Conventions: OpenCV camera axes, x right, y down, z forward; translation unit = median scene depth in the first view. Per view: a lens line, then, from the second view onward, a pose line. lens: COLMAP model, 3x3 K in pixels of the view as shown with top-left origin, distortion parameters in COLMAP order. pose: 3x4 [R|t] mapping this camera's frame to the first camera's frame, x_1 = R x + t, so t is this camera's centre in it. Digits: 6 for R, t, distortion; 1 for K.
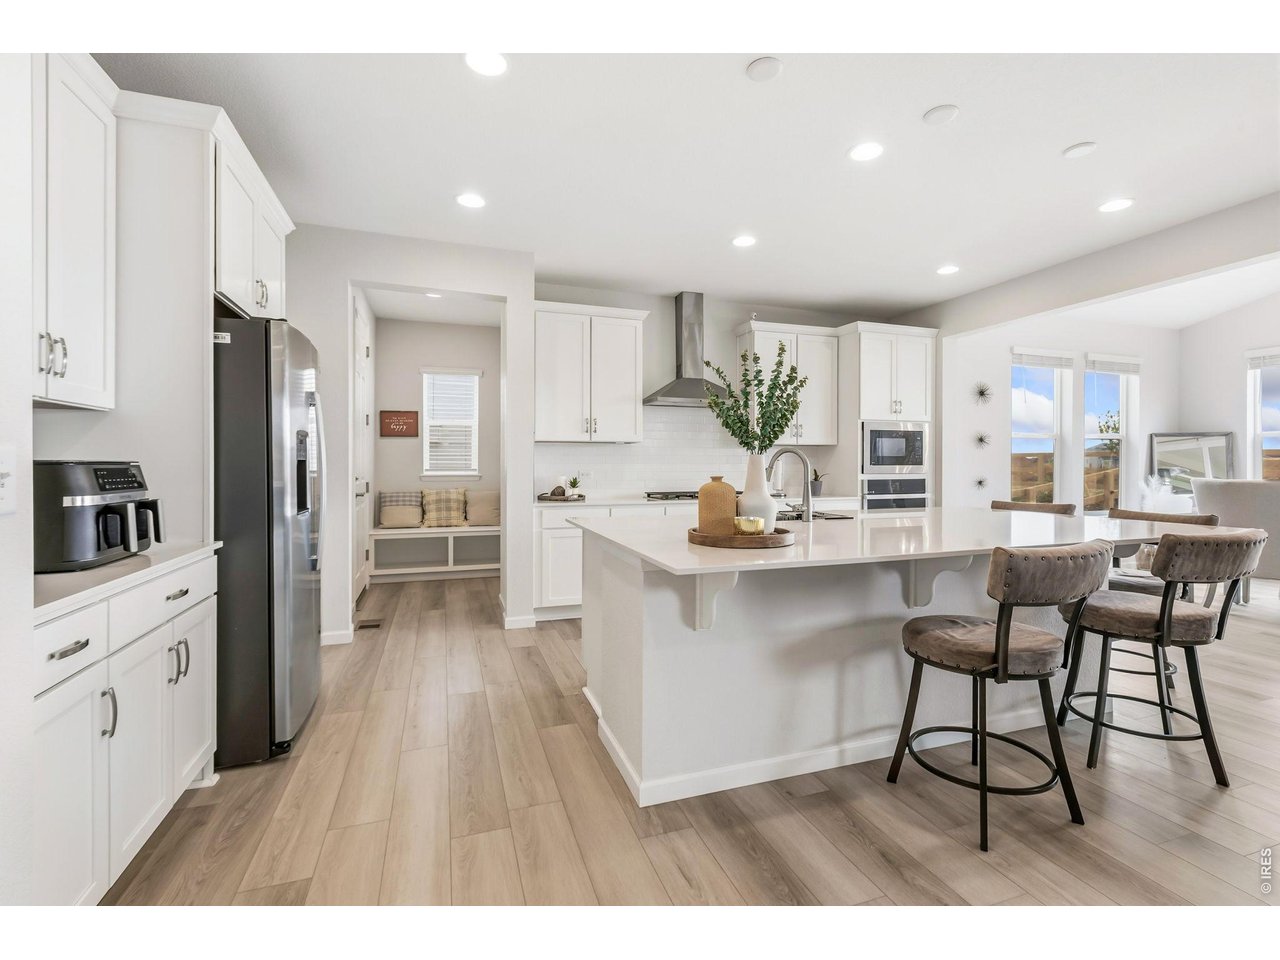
lens RADIAL K [[579.6, 0, 640.0], [0, 579.6, 480.0], [0, 0, 1]] dist [0.002856, 0.001119]
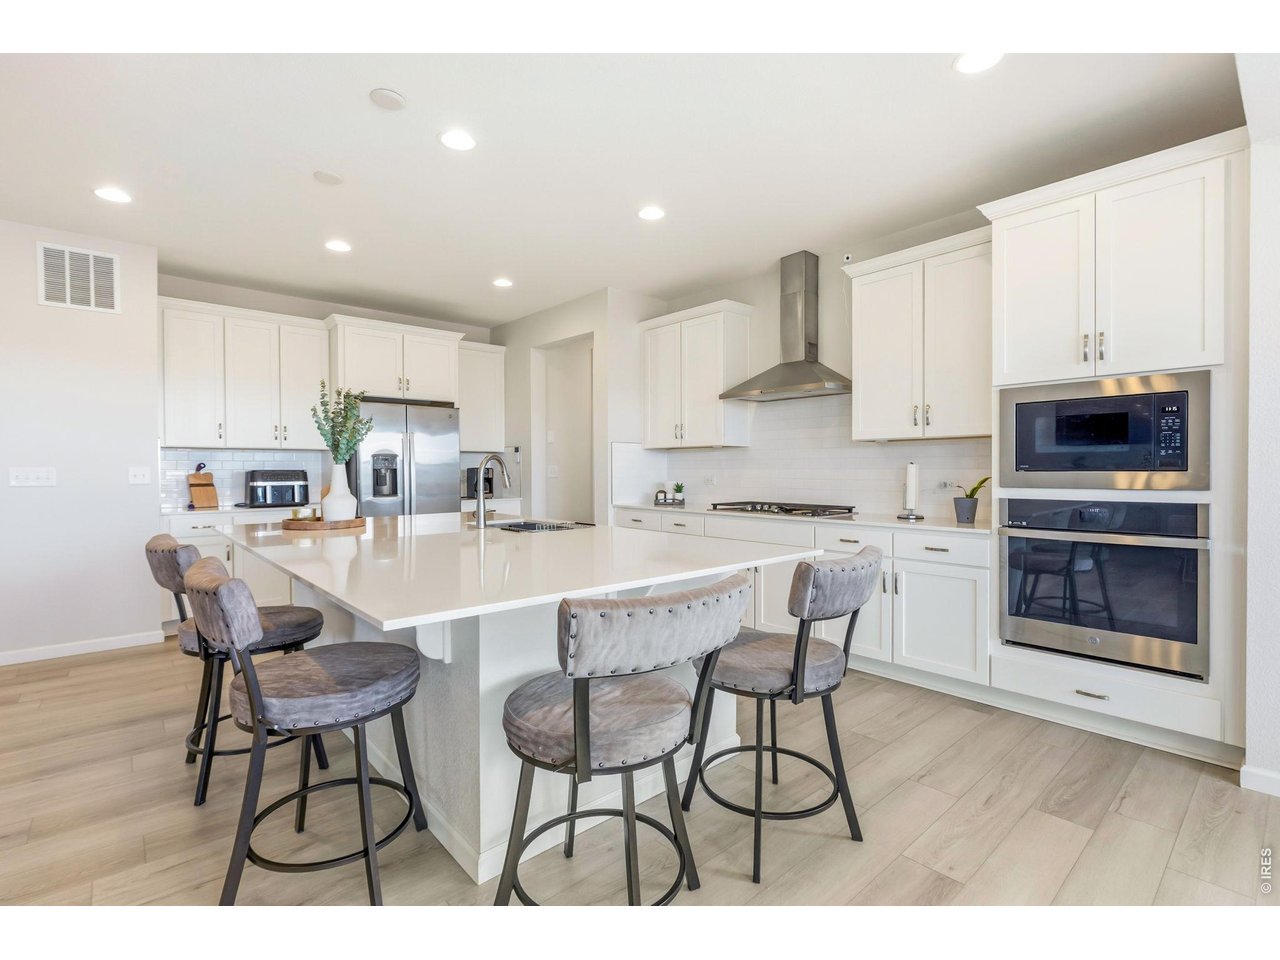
lens RADIAL K [[579.6, 0, 640.0], [0, 579.6, 480.0], [0, 0, 1]] dist [0.002856, 0.001119]
pose [[0.407087, 0.015799, -0.913253, 0.723593], [-0.022495, 0.999721, 0.007267, -0.013739], [0.913112, 0.017585, 0.407329, 0.475118]]
